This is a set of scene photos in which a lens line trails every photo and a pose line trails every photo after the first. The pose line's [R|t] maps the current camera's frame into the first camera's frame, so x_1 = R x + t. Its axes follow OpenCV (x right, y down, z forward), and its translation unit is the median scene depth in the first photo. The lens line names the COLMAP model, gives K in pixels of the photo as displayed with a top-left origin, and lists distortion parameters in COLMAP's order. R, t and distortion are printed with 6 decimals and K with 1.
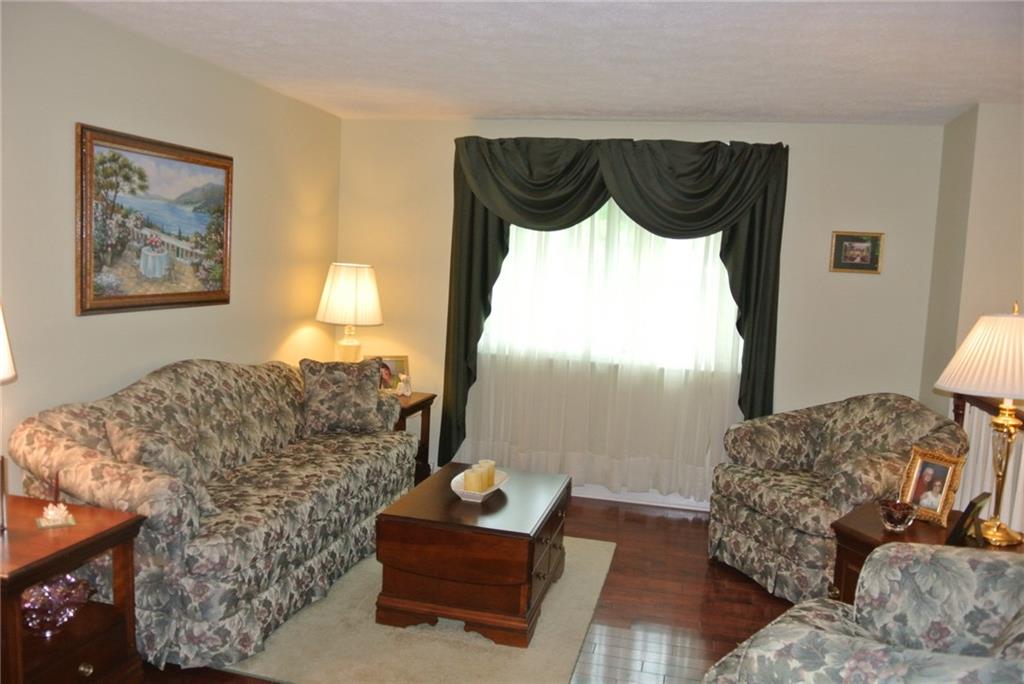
lens RADIAL K [[799.4, 0, 511.8], [0, 799.4, 345.2], [0, 0, 1]] dist [-0.084677, 0.031089]
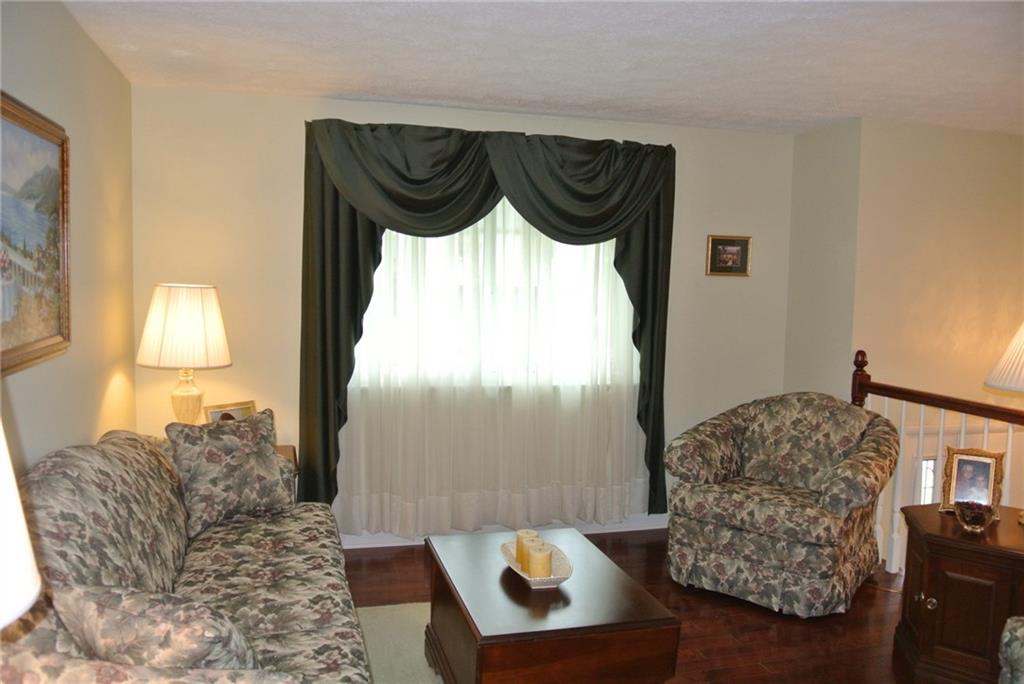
lens RADIAL K [[799.4, 0, 511.7], [0, 799.4, 342.4], [0, 0, 1]] dist [-0.084677, 0.031089]
pose [[0.873762, -0.067841, 0.481600, -0.325328], [0.068730, 0.997510, 0.015818, -0.043486], [-0.481474, 0.019279, 0.876249, 0.246985]]
